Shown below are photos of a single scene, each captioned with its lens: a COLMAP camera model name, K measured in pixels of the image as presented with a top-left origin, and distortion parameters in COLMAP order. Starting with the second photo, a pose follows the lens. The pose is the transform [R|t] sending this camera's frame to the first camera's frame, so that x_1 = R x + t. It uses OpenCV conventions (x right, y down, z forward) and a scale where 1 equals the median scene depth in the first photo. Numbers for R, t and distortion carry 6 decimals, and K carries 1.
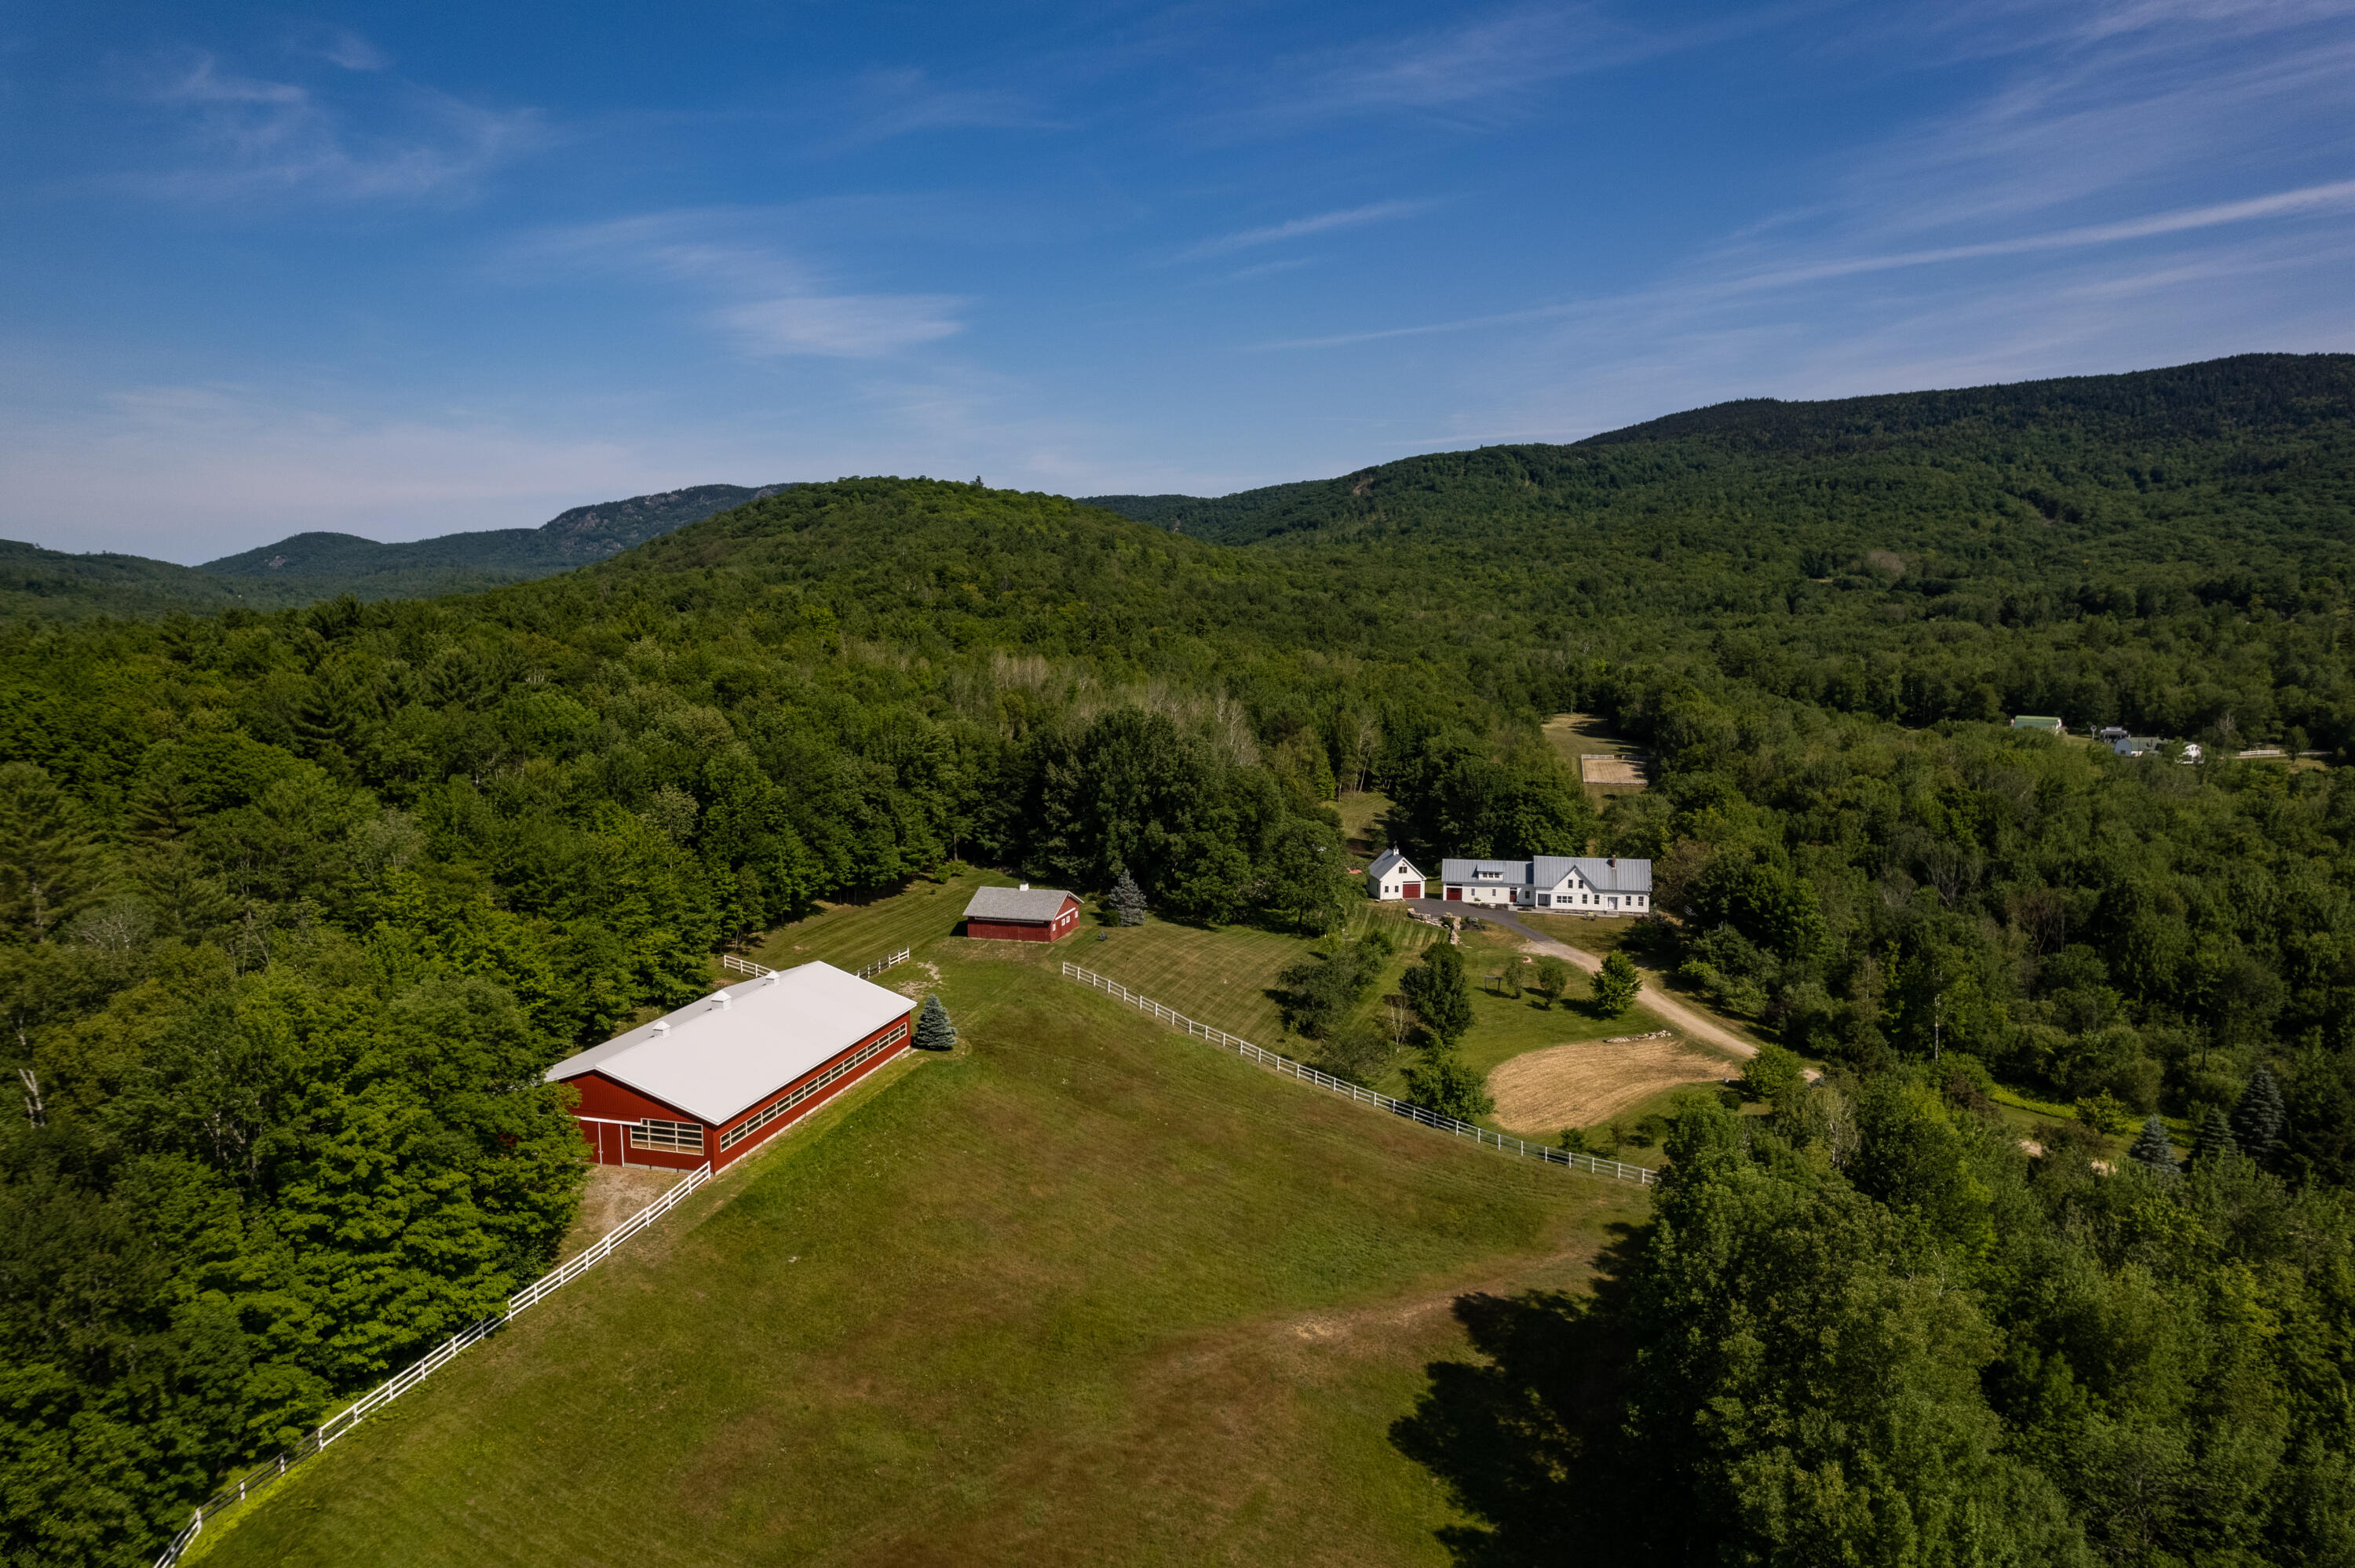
lens RADIAL K [[1535.4, 0, 1183.8], [0, 1535.4, 819.2], [0, 0, 1]] dist [-0.069809, 0.057319]
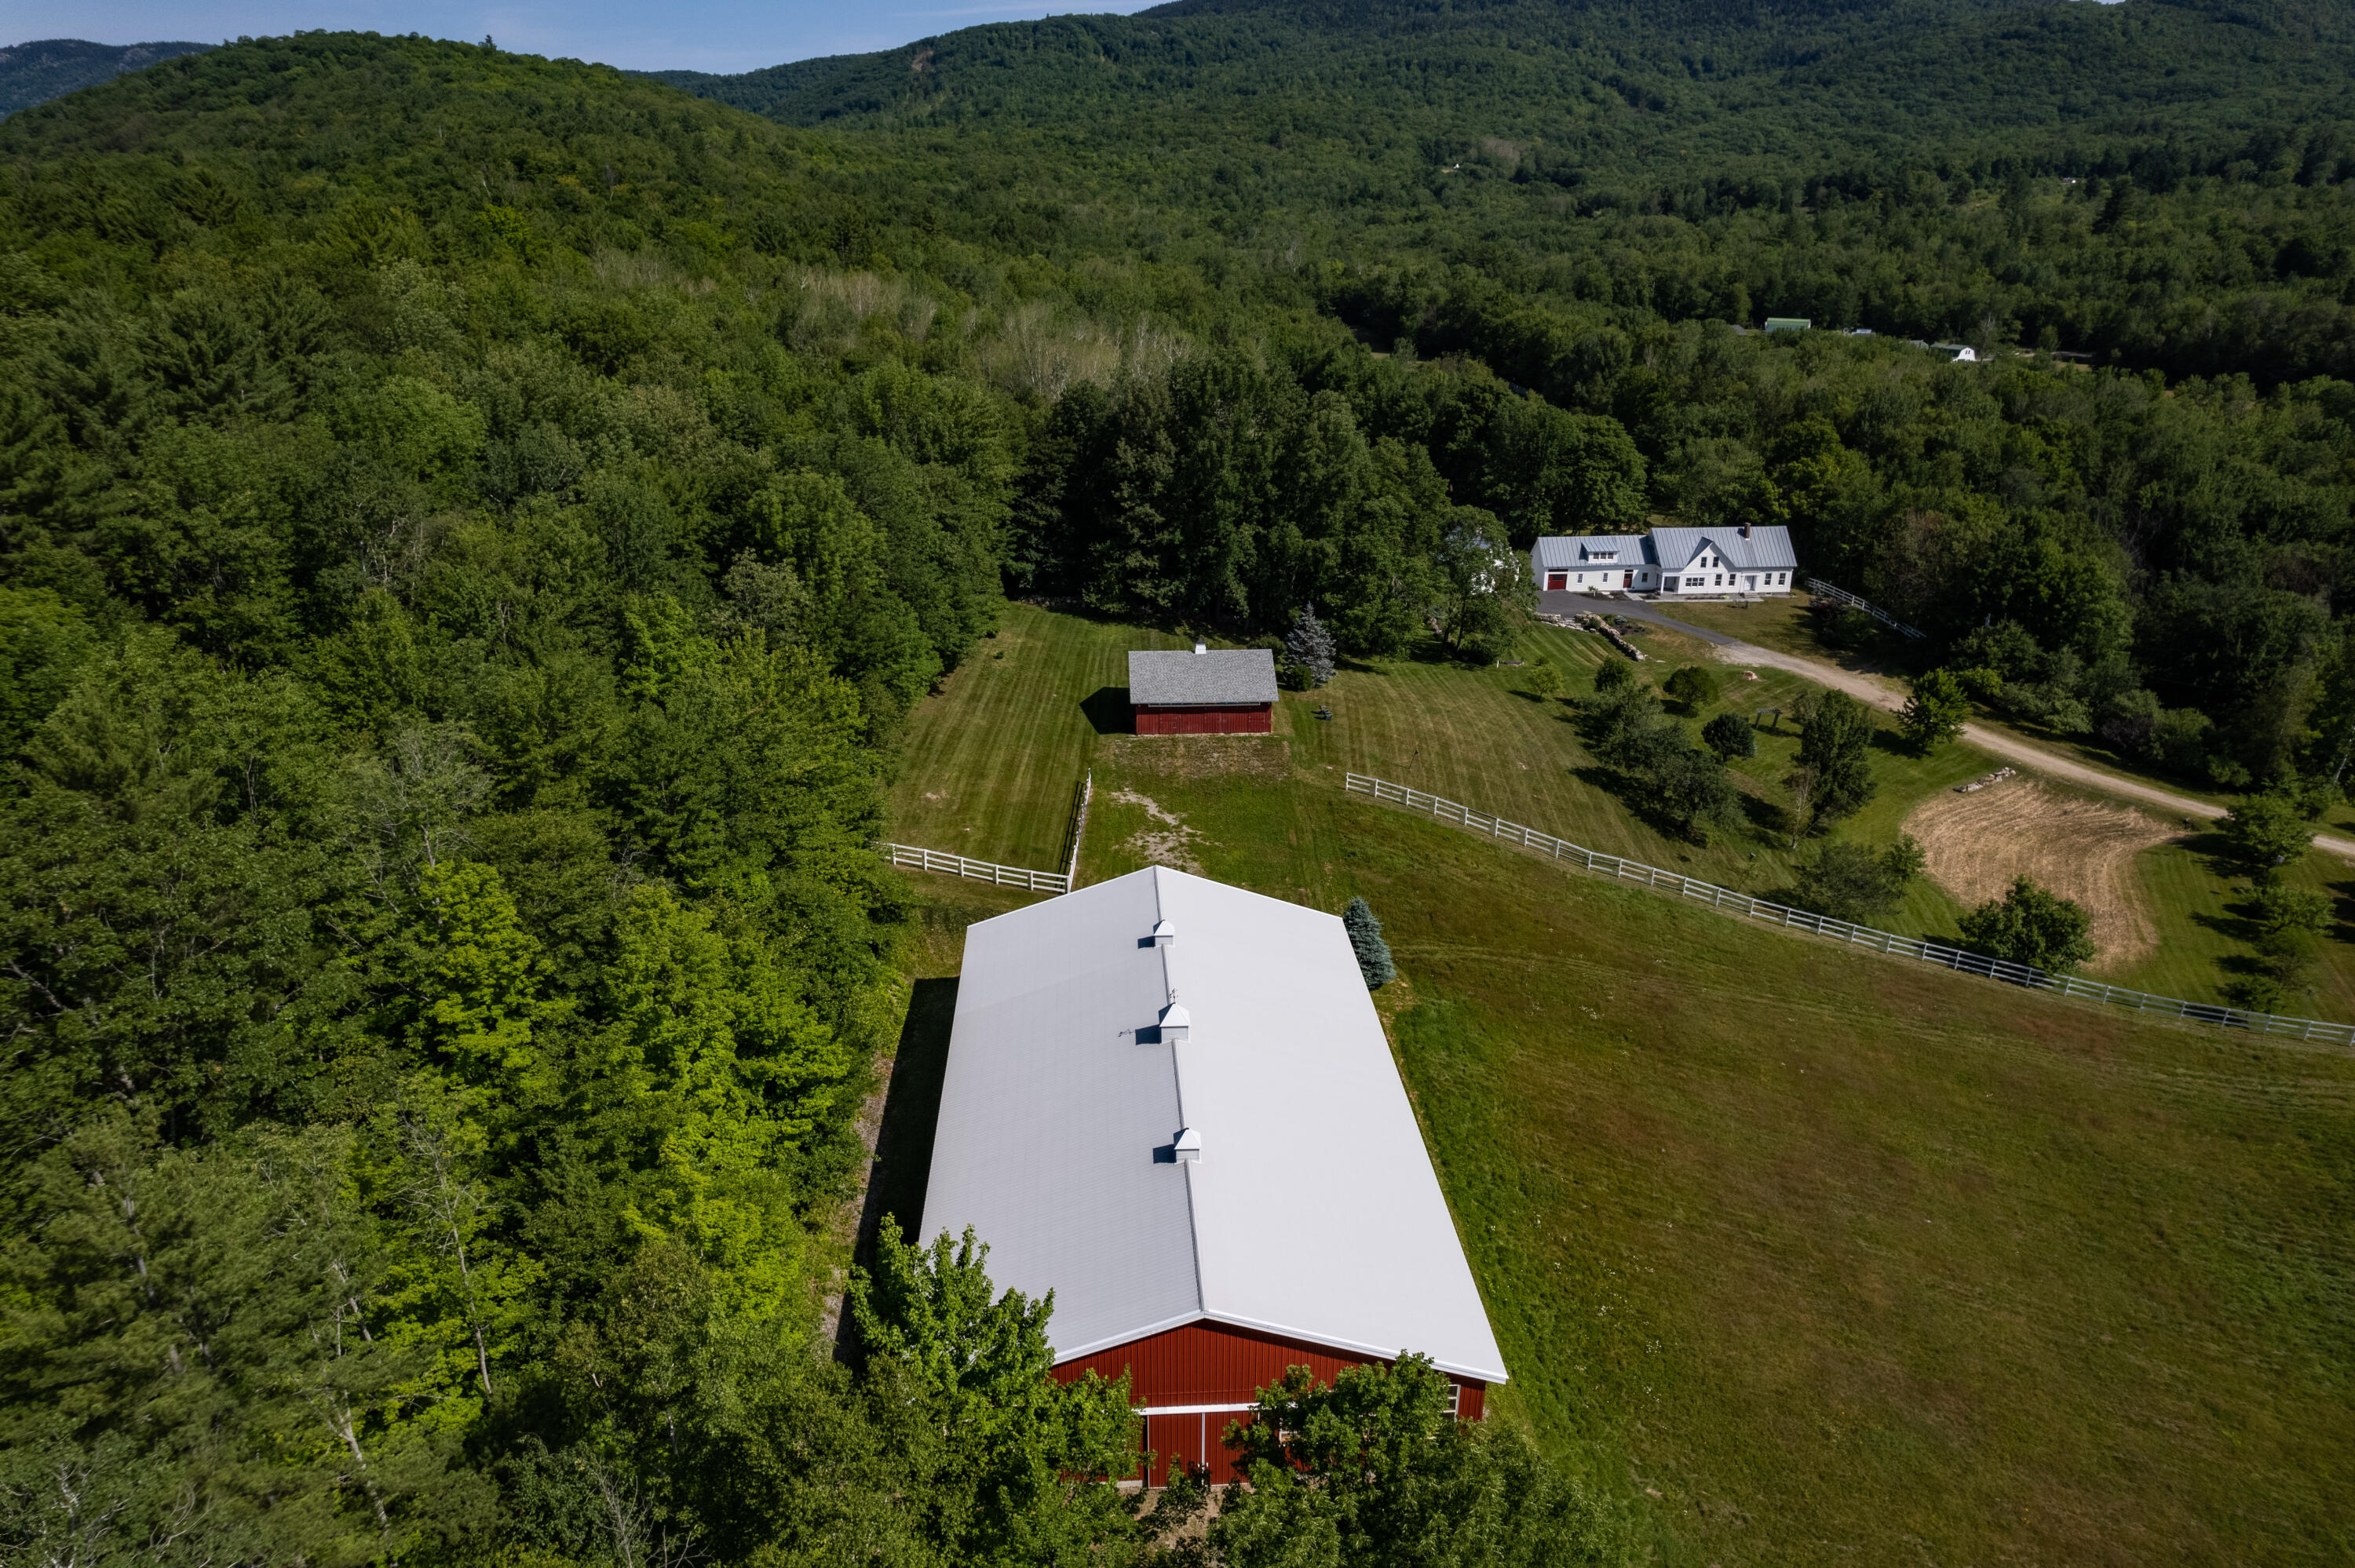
lens RADIAL K [[1535.4, 0, 1200.9], [0, 1535.4, 803.3], [0, 0, 1]] dist [-0.069809, 0.057319]
pose [[0.952421, -0.113469, 0.282878, -0.110346], [0.043240, 0.969033, 0.243116, -0.018885], [-0.301704, -0.219317, 0.927833, 0.139562]]
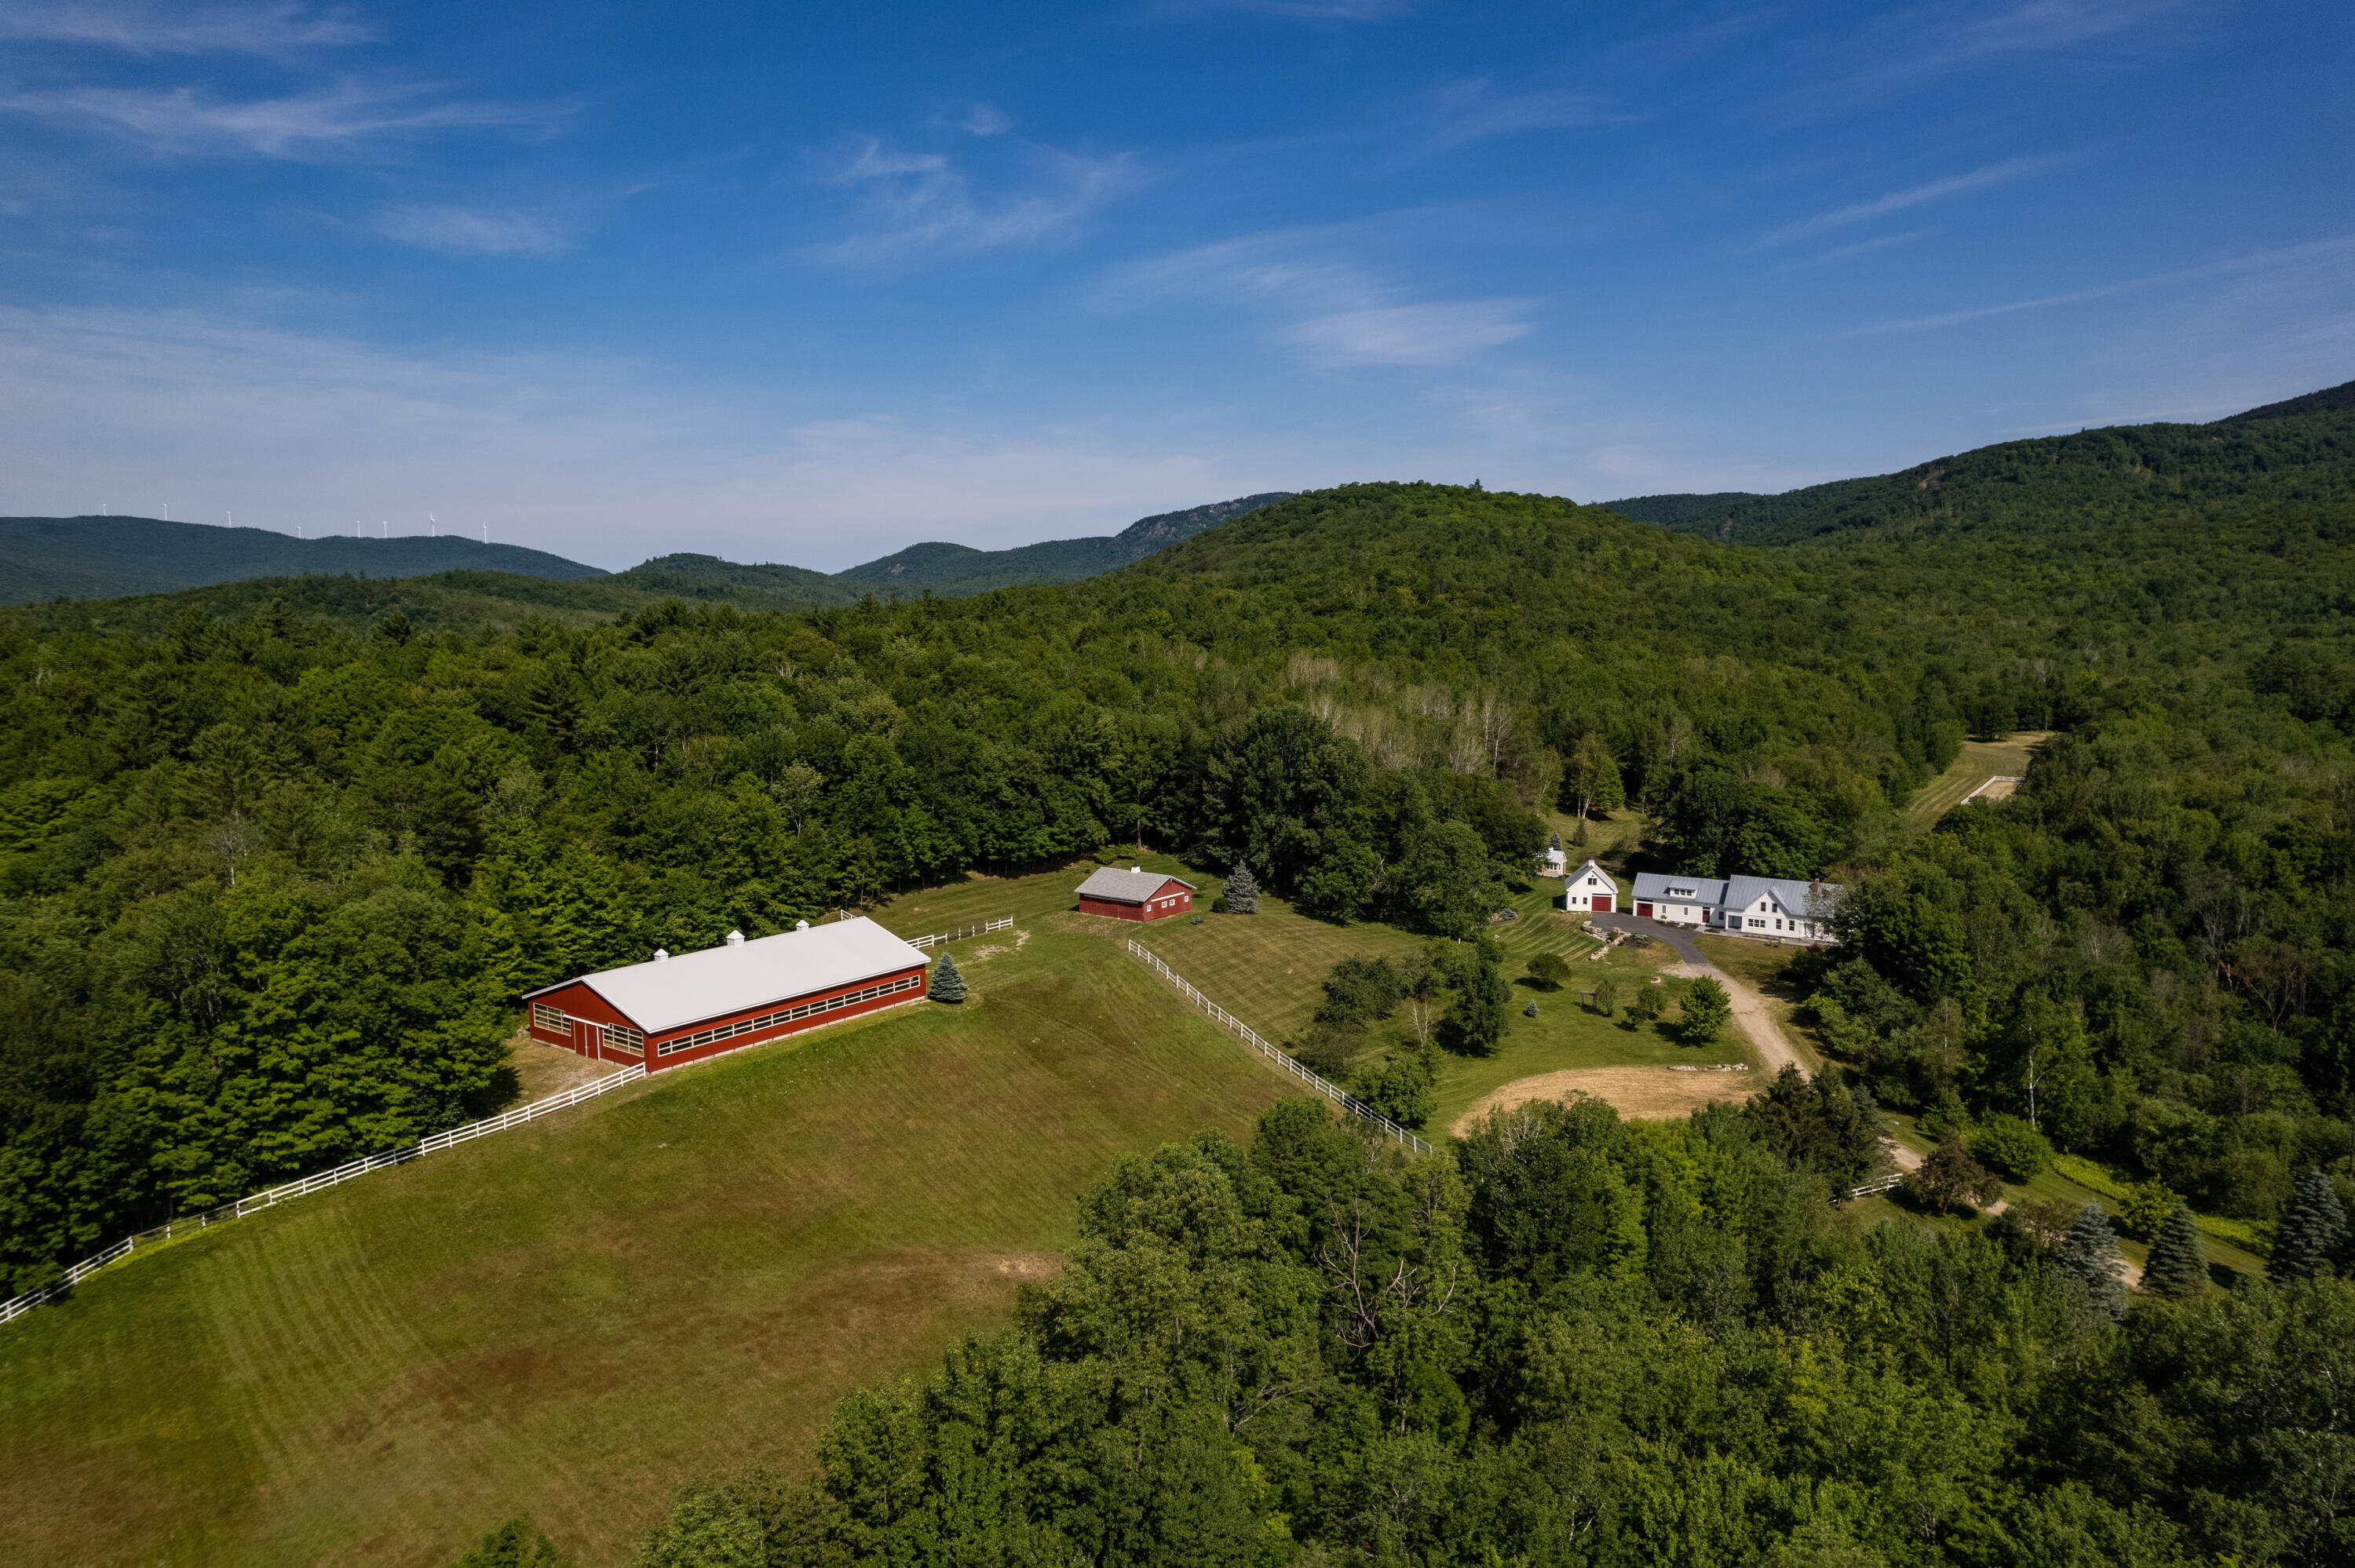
lens RADIAL K [[1535.4, 0, 1161.9], [0, 1535.4, 787.1], [0, 0, 1]] dist [-0.069809, 0.057319]
pose [[0.929616, 0.040586, -0.366288, 0.113483], [-0.048881, 0.998715, -0.013395, -0.000081], [0.365274, 0.030356, 0.930405, 0.001193]]
